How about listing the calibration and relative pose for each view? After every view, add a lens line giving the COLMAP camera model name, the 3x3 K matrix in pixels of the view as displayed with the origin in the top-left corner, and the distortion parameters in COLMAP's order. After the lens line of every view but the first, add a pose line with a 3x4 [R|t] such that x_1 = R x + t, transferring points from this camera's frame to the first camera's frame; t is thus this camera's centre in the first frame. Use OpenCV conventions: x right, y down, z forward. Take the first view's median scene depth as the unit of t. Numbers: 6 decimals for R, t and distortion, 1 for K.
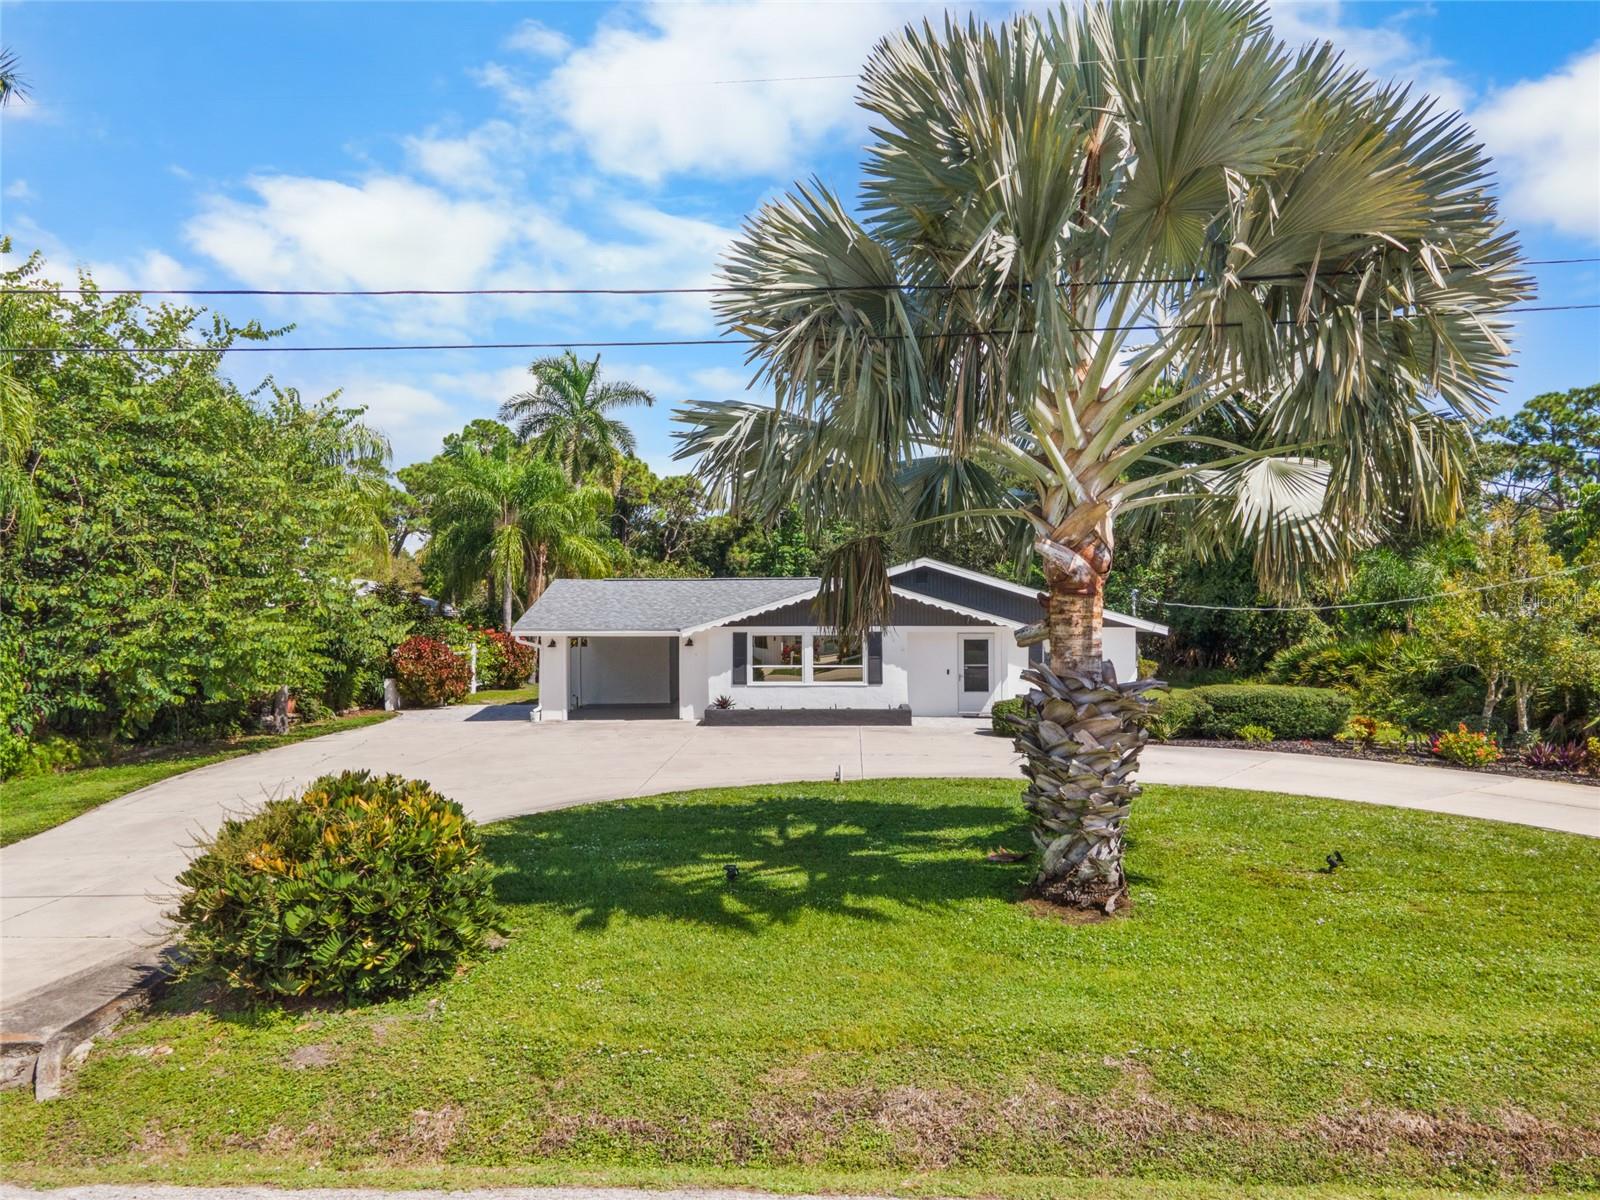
lens RADIAL K [[1161.2, 0, 800.0], [0, 1161.2, 600.0], [0, 0, 1]] dist [0.034766, 0.005698]
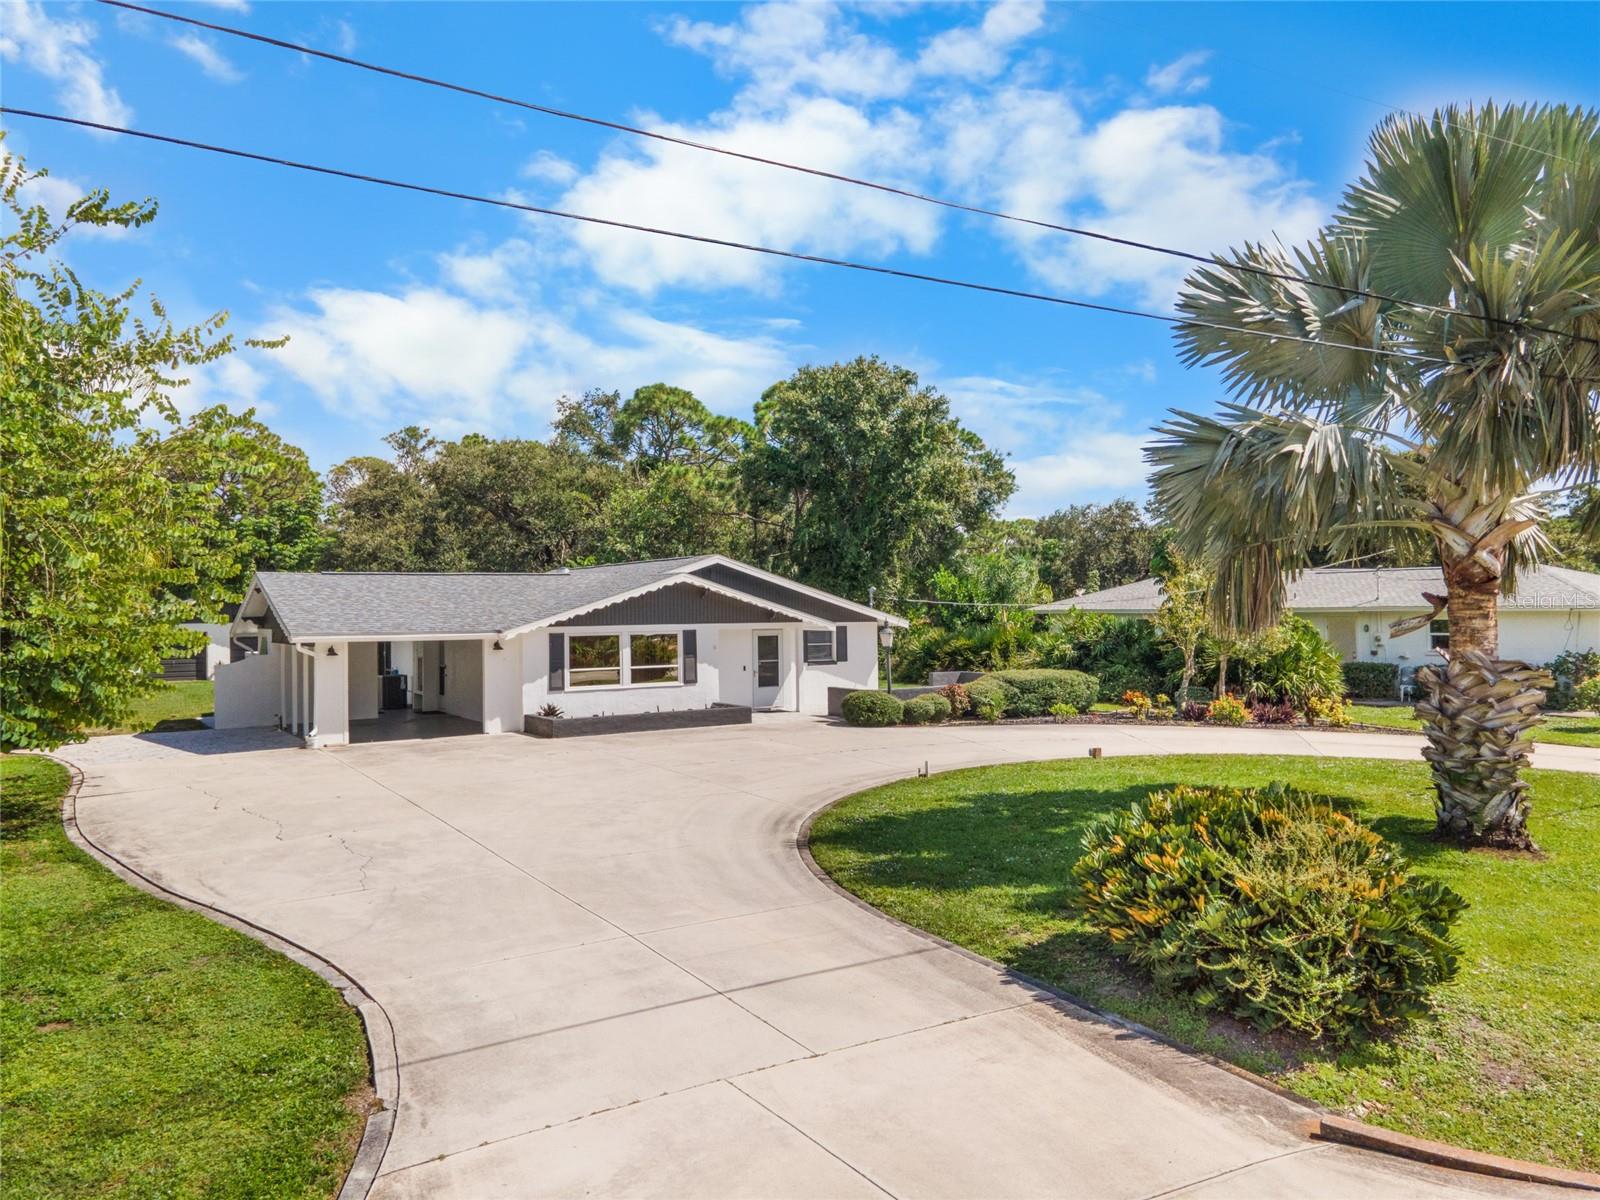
lens RADIAL K [[1157.5, 0, 800.0], [0, 1157.5, 600.0], [0, 0, 1]] dist [0.051272, 0.001695]
pose [[0.823776, -0.001709, 0.566913, -0.406964], [-0.000228, 0.999994, 0.003345, -0.000870], [-0.566915, -0.002885, 0.823771, 0.151166]]
